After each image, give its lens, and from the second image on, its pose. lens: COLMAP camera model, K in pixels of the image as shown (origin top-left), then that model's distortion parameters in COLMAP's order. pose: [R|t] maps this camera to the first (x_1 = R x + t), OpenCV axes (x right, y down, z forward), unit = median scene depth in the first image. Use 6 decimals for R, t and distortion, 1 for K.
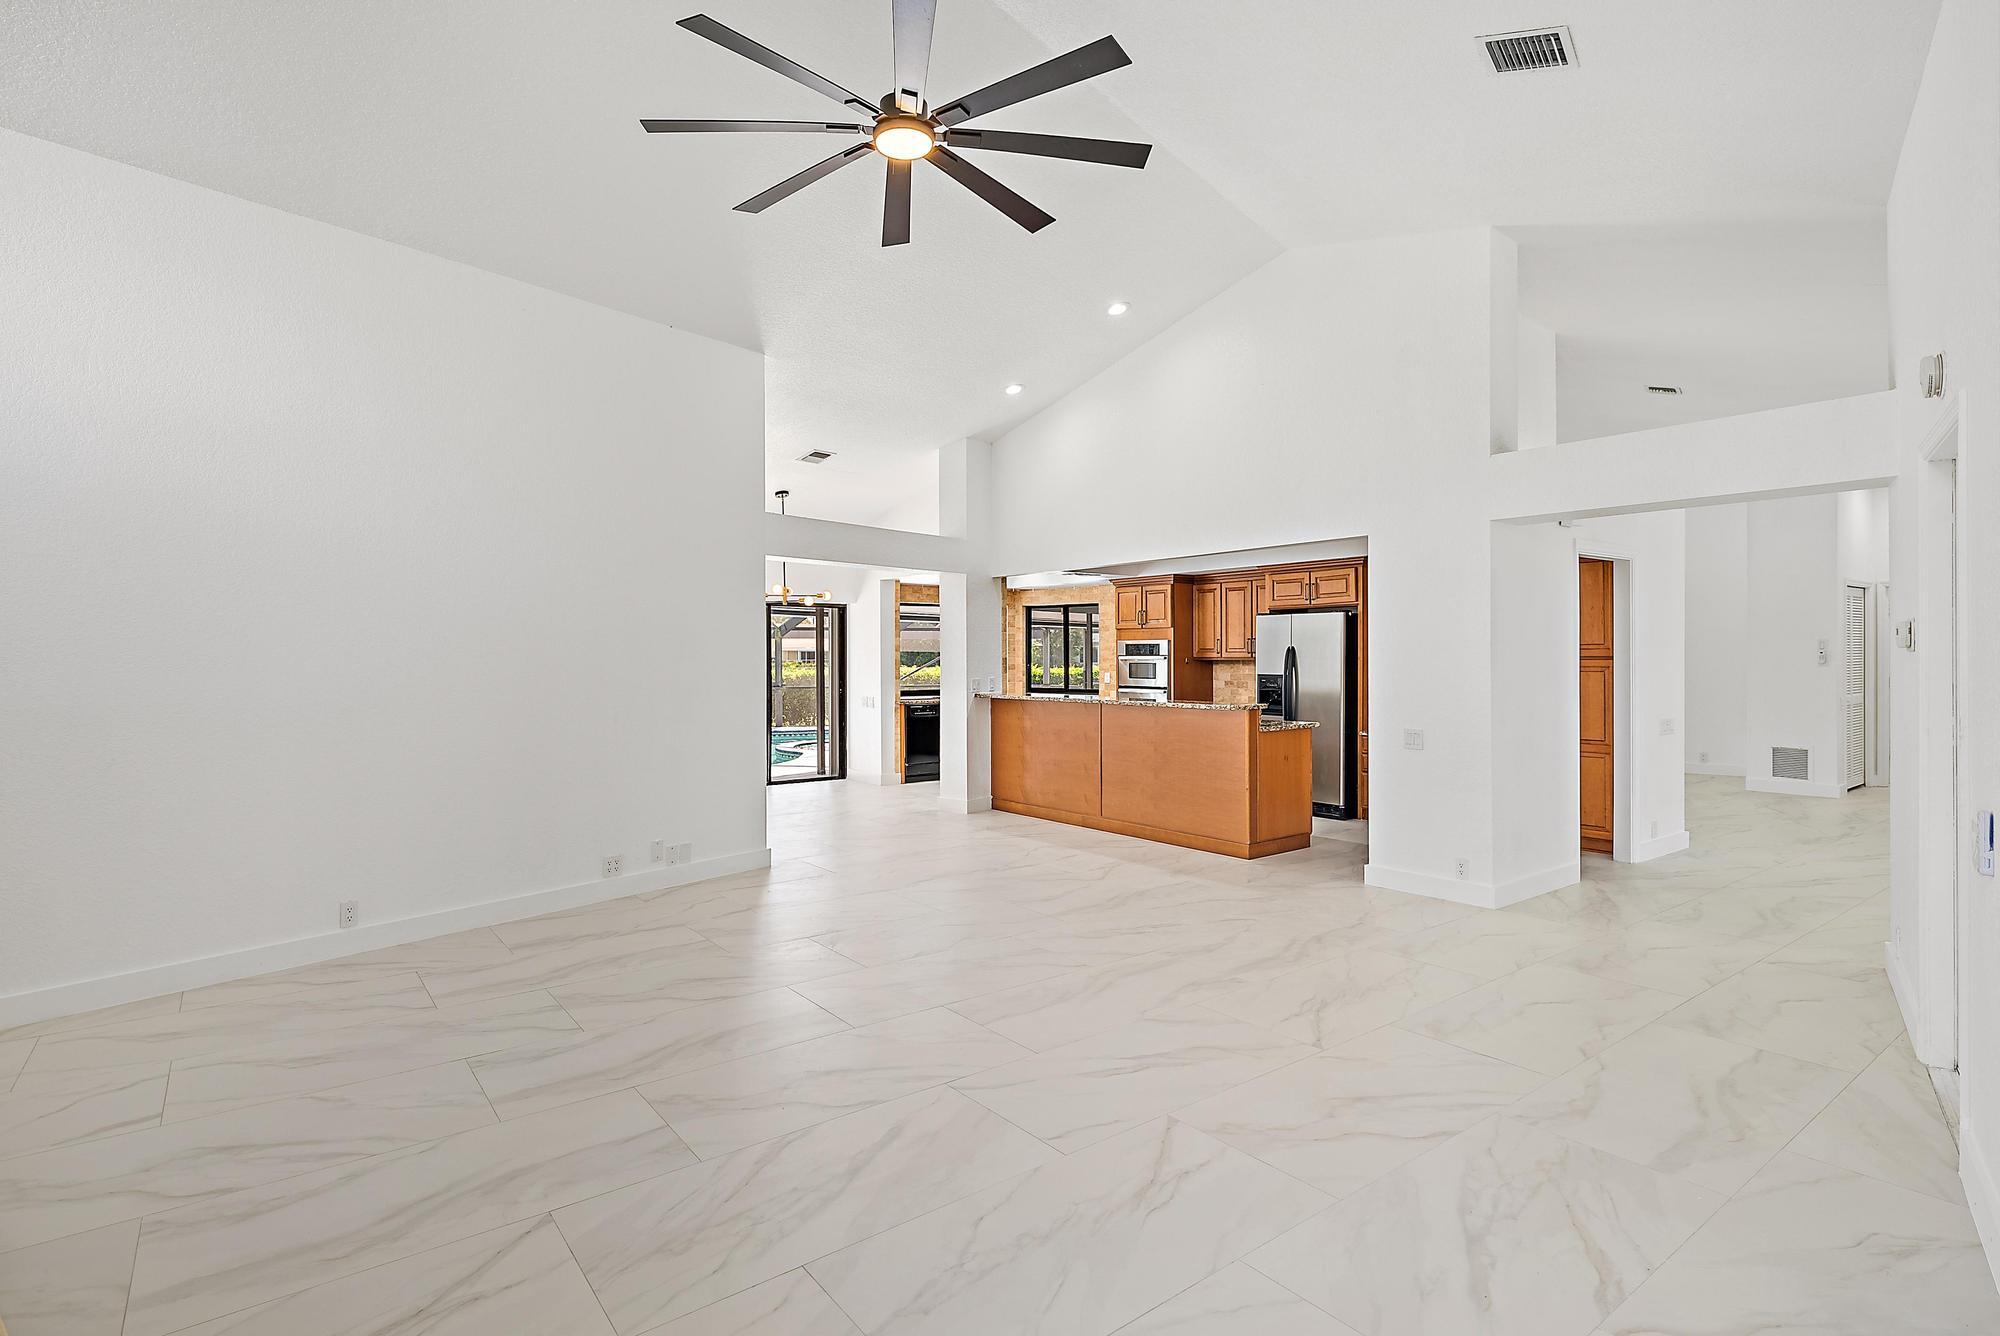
lens RADIAL K [[1006.7, 0, 1000.0], [0, 1006.7, 668.0], [0, 0, 1]] dist [0.003358, 0.000209]
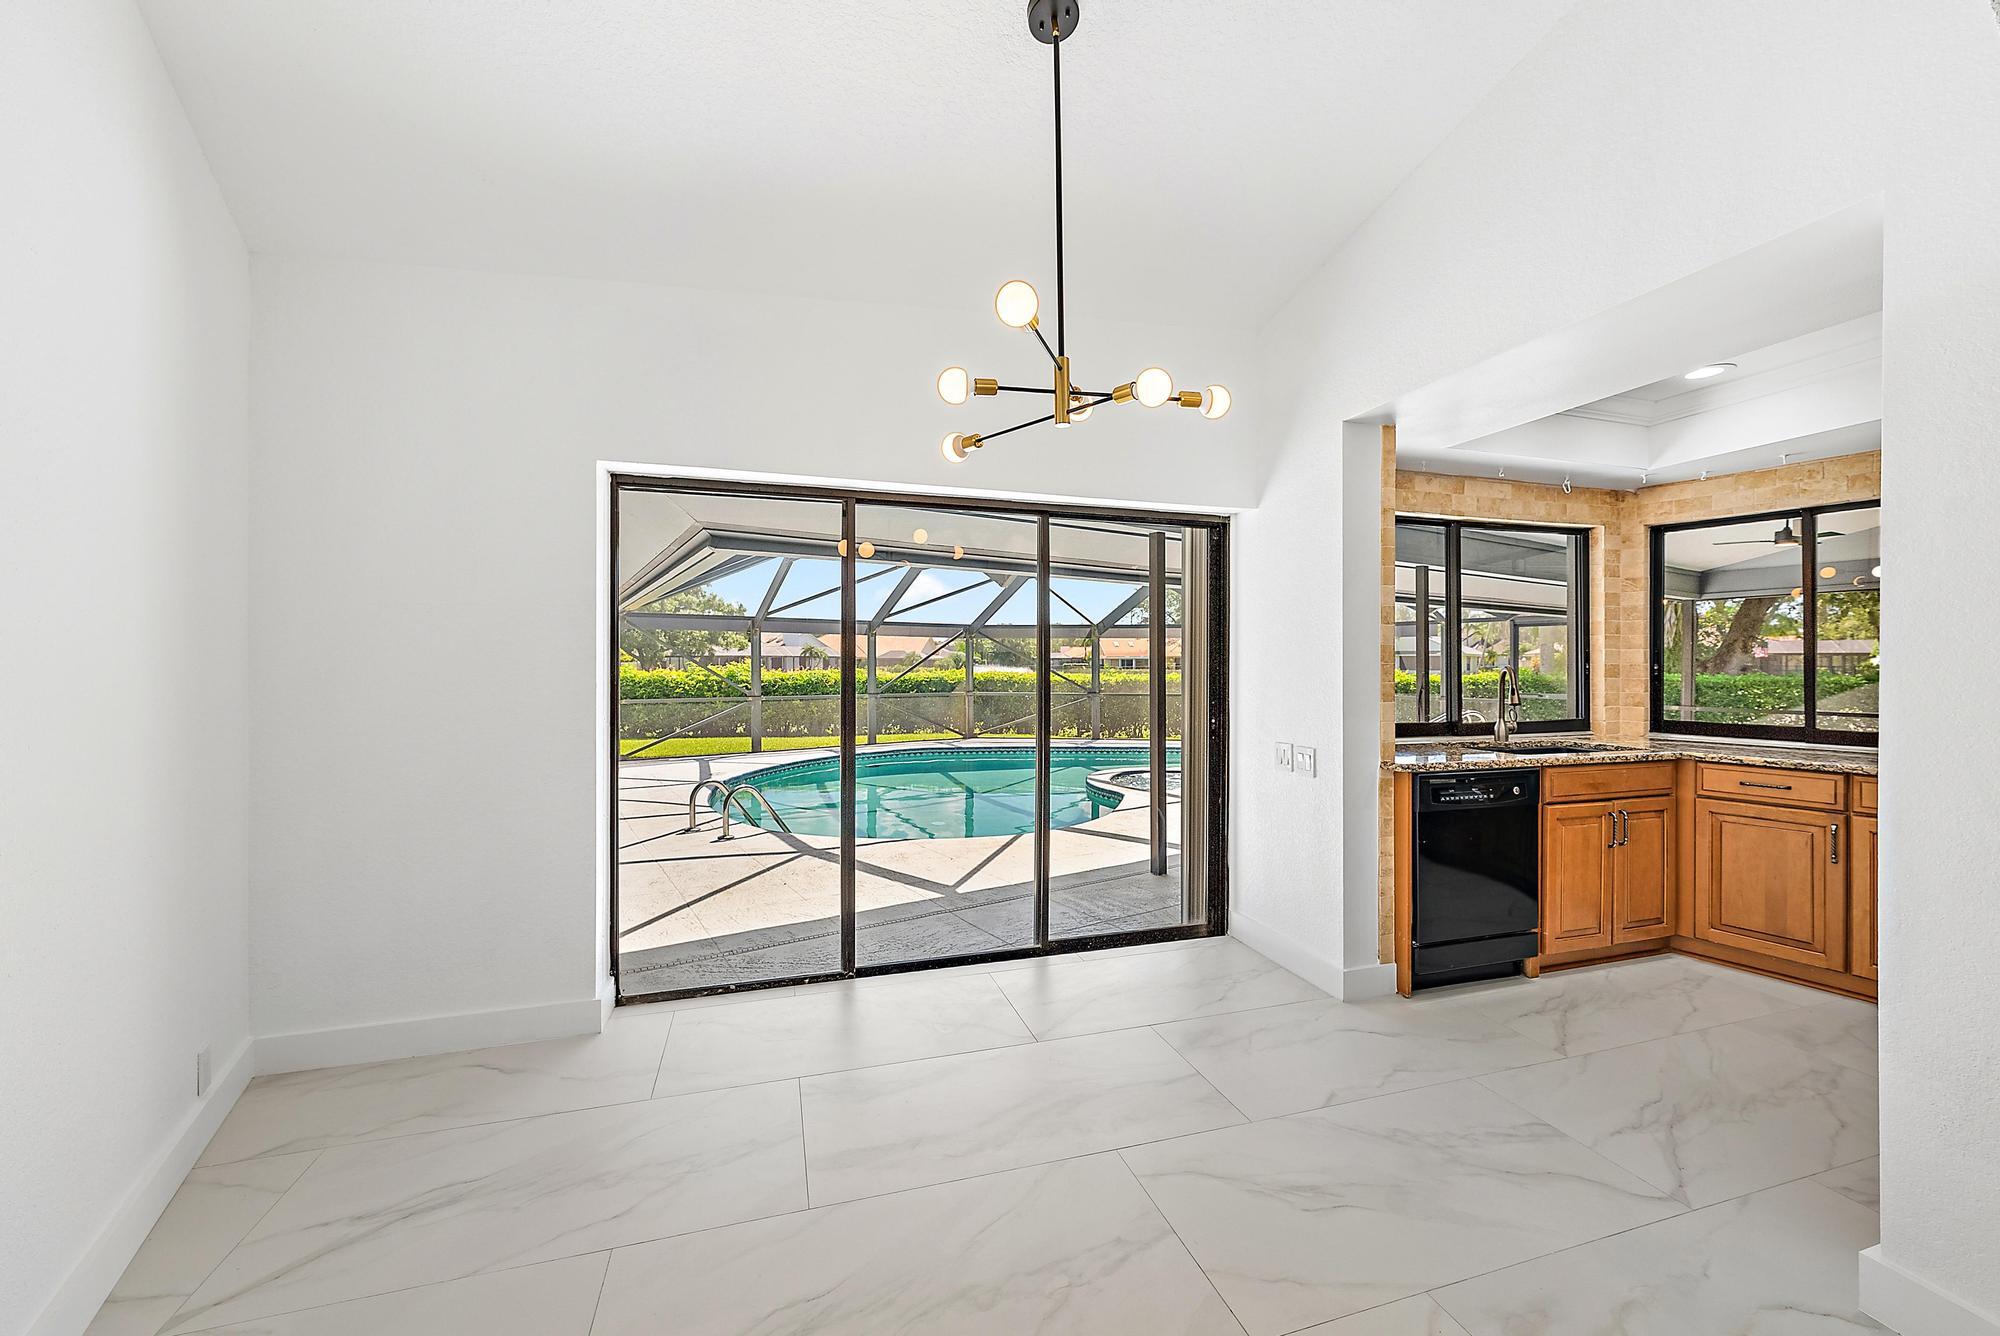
lens RADIAL K [[788.7, 0, 1000.0], [0, 788.7, 668.0], [0, 0, 1]] dist [0.001541, 0.000014]
pose [[0.939748, 0.001236, -0.341866, -0.128842], [-0.003061, 0.999984, -0.004798, 0.001065], [0.341855, 0.005555, 0.939736, 0.654333]]
